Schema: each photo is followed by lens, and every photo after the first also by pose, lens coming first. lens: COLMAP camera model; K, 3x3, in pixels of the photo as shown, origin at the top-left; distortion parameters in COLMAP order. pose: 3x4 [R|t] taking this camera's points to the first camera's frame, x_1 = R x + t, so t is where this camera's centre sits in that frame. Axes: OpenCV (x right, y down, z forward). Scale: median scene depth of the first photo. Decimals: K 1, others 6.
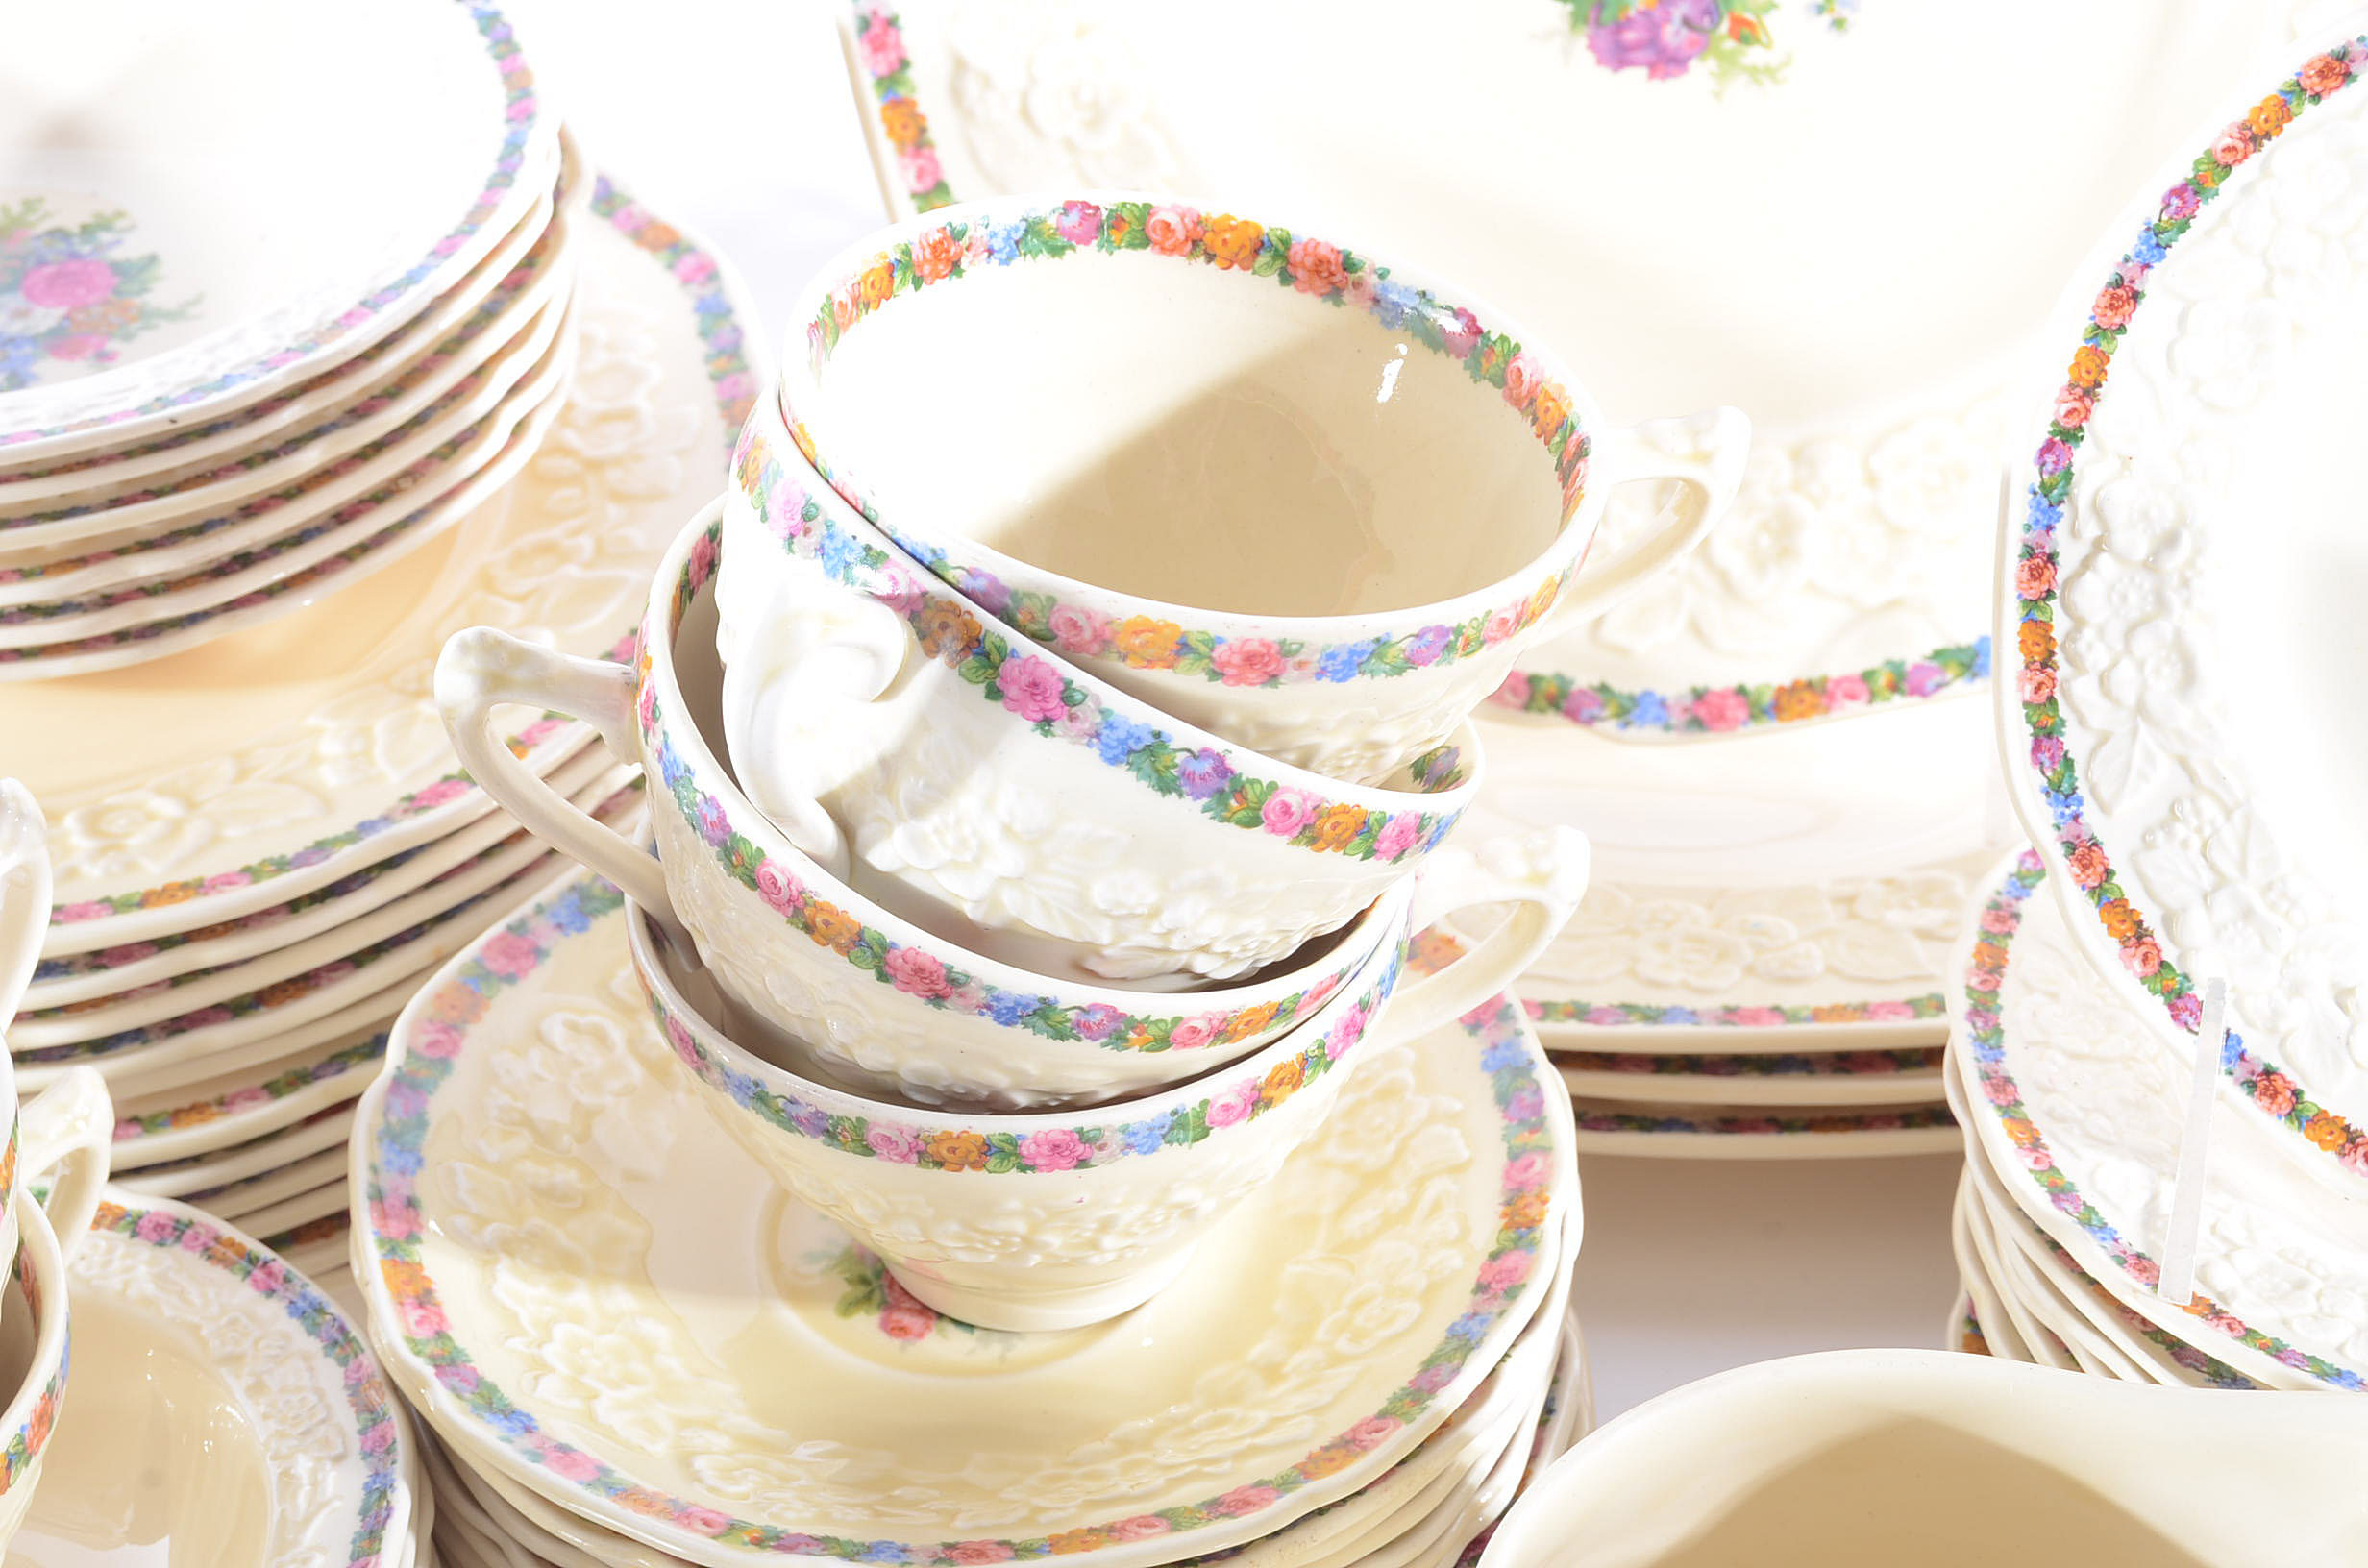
lens RADIAL K [[5125.3, 0, 1212.8], [0, 5125.3, 825.6], [0, 0, 1]] dist [-0.033937, 0.000000]
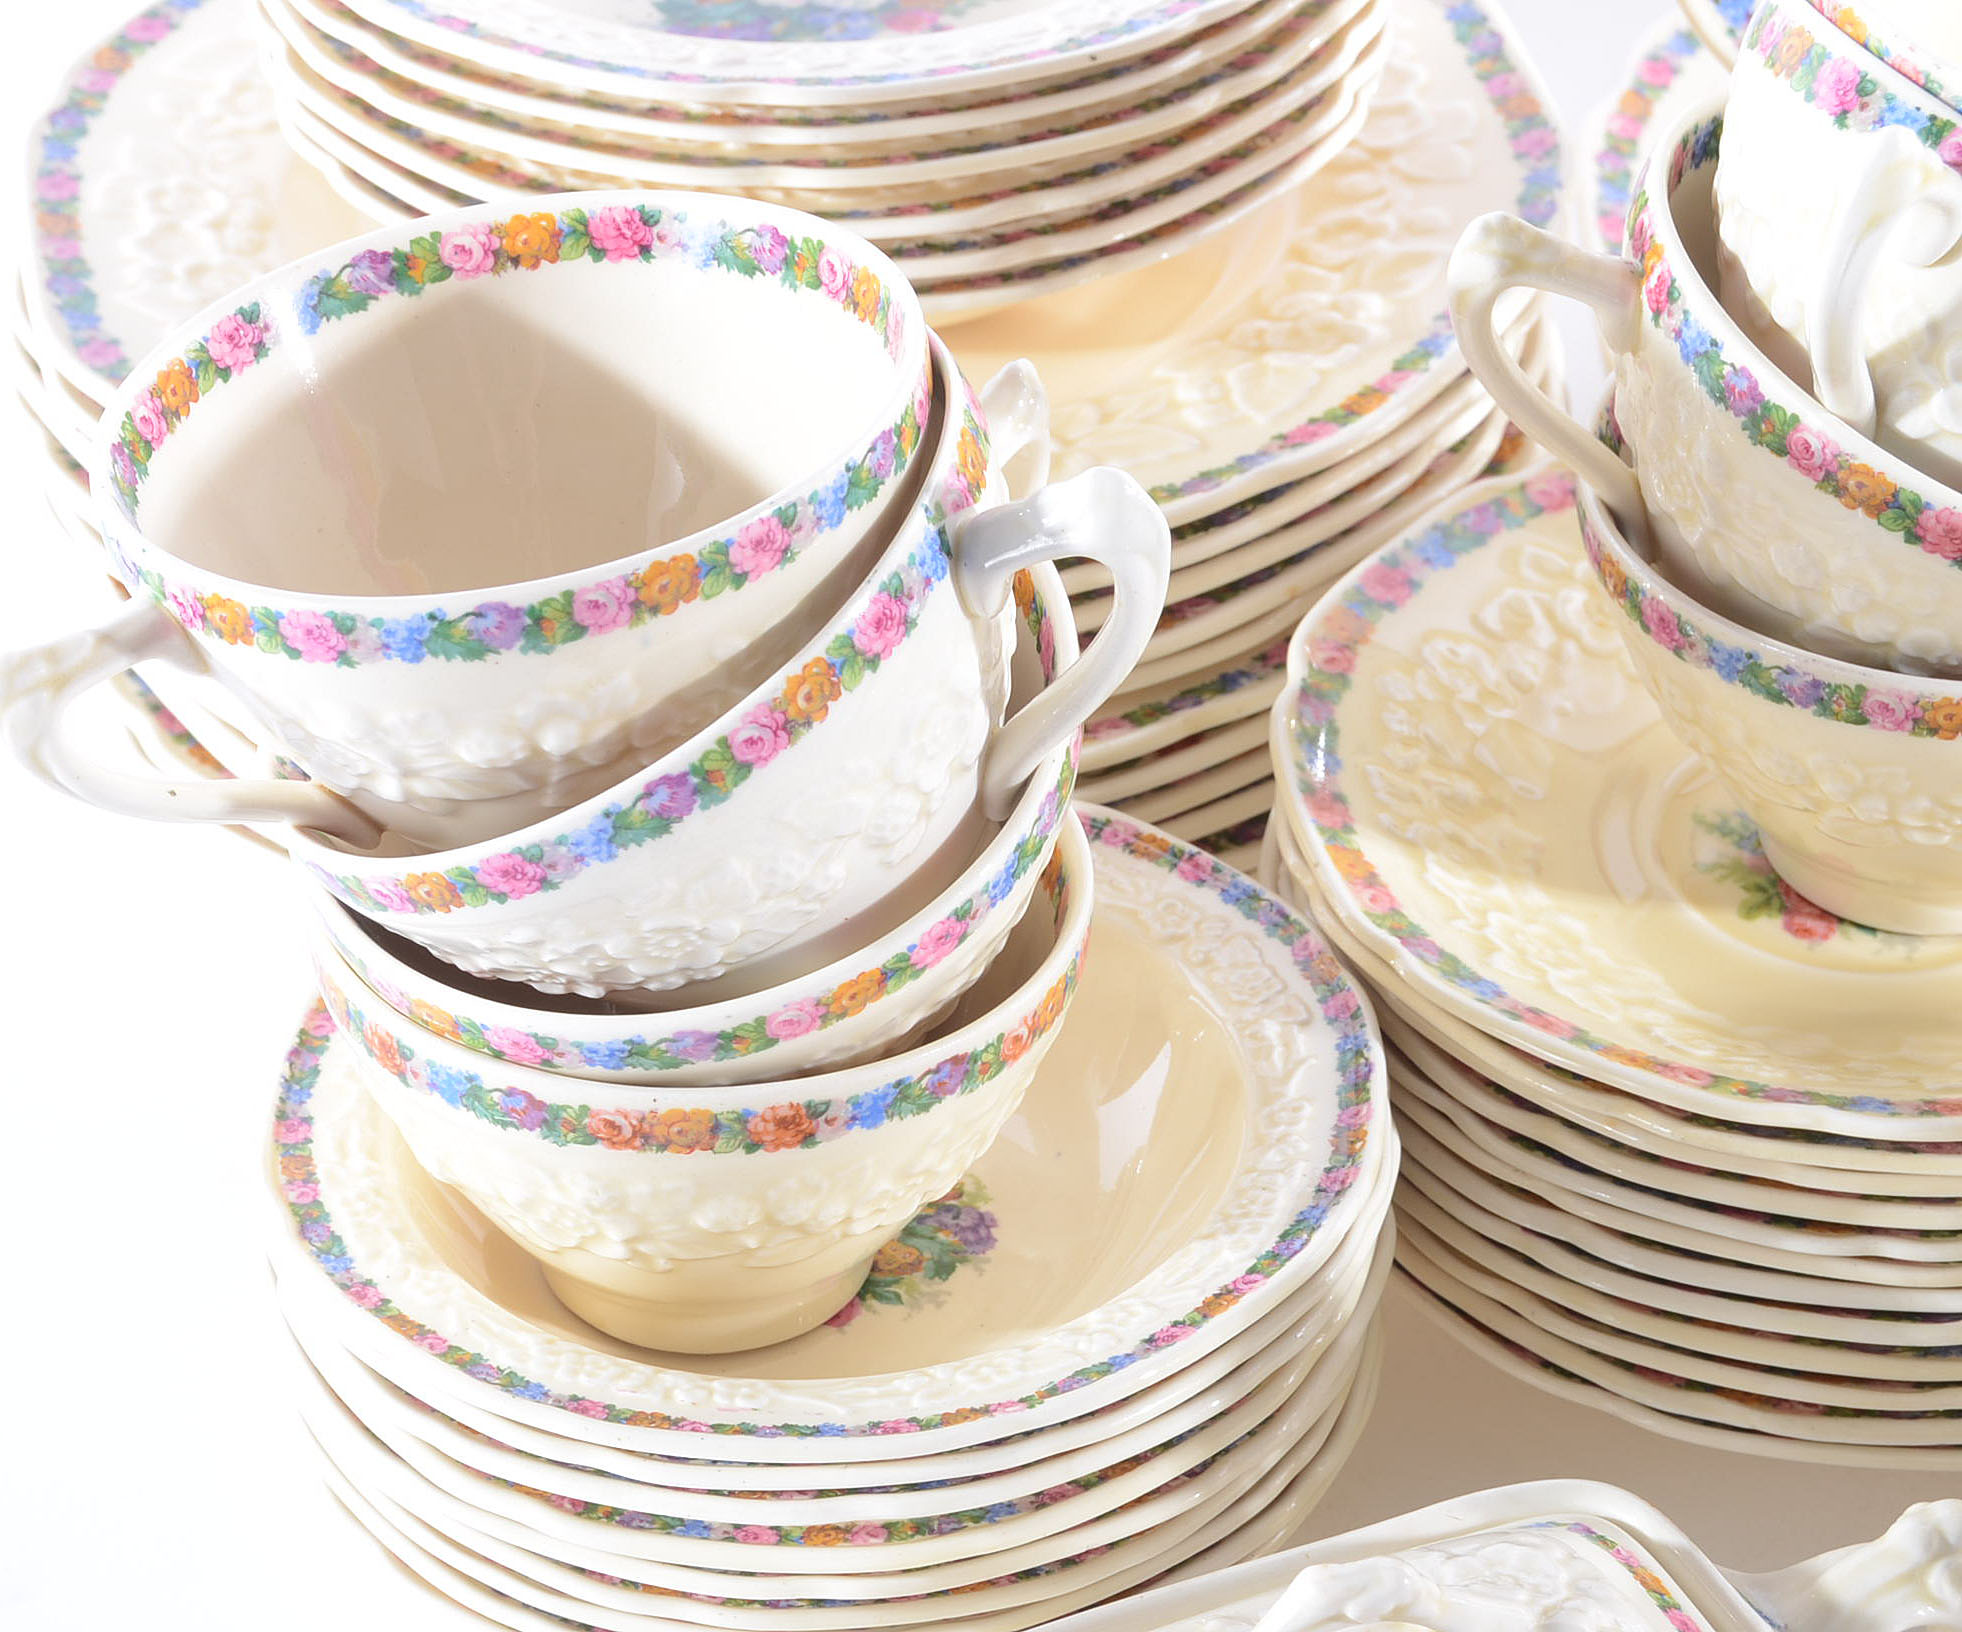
lens RADIAL K [[5339.5, 0, 783.1], [0, 5339.5, 871.5], [0, 0, 1]] dist [-0.036072, 0.000000]
pose [[0.998222, 0.019713, -0.056251, -0.209037], [-0.020156, 0.999770, -0.007325, 0.099299], [0.056093, 0.008445, 0.998390, -0.090440]]
